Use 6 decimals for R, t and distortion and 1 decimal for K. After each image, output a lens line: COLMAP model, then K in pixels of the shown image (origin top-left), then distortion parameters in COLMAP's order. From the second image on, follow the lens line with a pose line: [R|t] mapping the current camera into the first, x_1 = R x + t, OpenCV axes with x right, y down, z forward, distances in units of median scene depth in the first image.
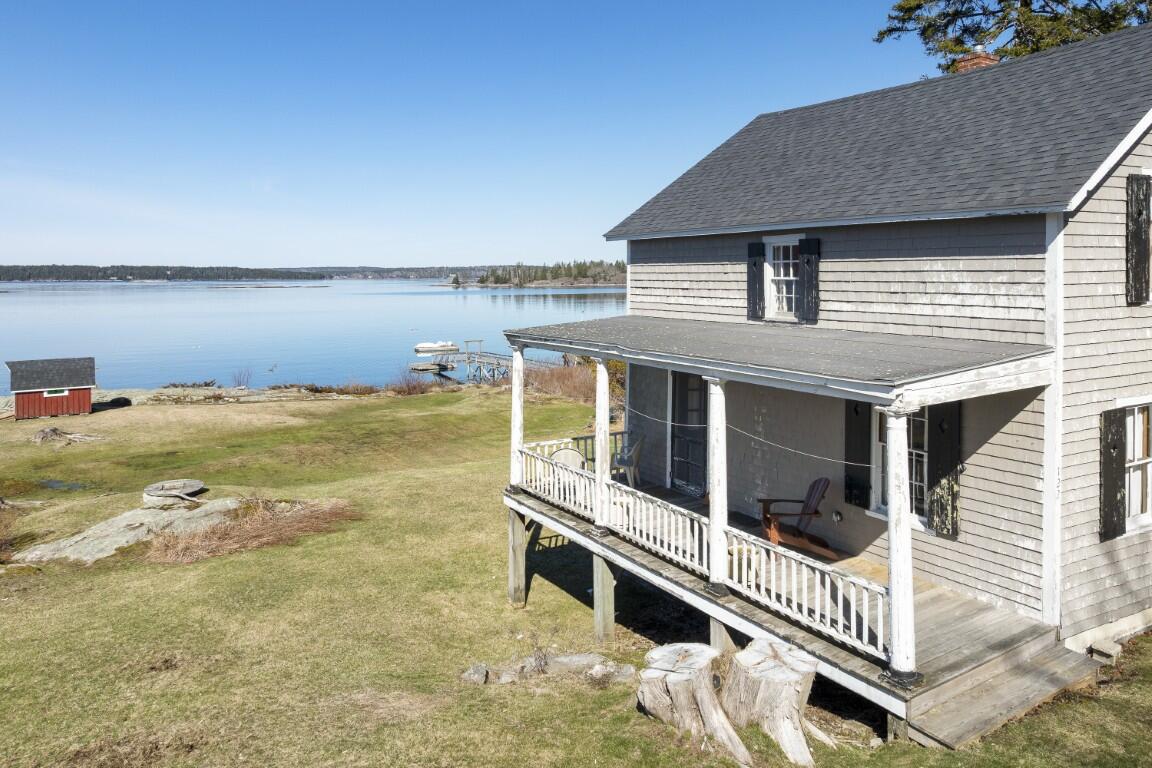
lens RADIAL K [[847.5, 0, 576.1], [0, 847.5, 276.8], [0, 0, 1]] dist [-0.005695, 0.008929]
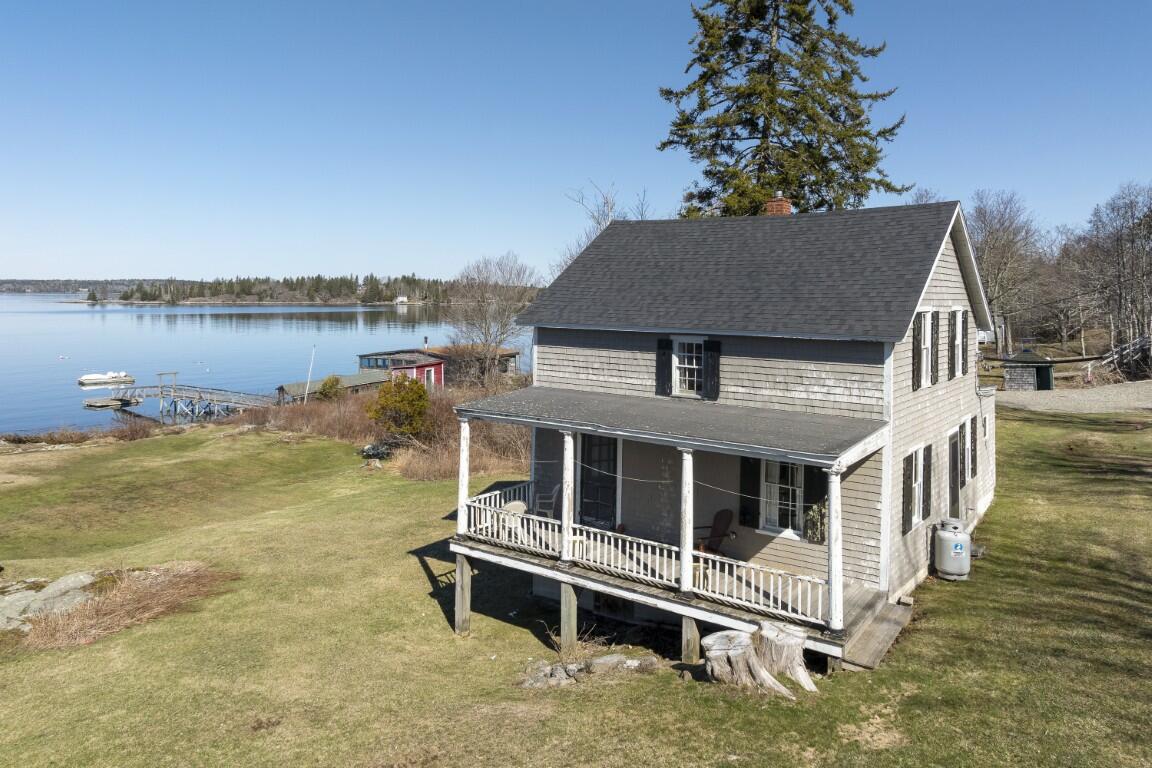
lens RADIAL K [[847.5, 0, 576.1], [0, 847.5, 276.8], [0, 0, 1]] dist [-0.005695, 0.008929]
pose [[0.918469, 0.019860, 0.394995, -0.509515], [-0.013613, 0.999734, -0.018612, -0.125138], [-0.395260, 0.011717, 0.918495, -0.220644]]
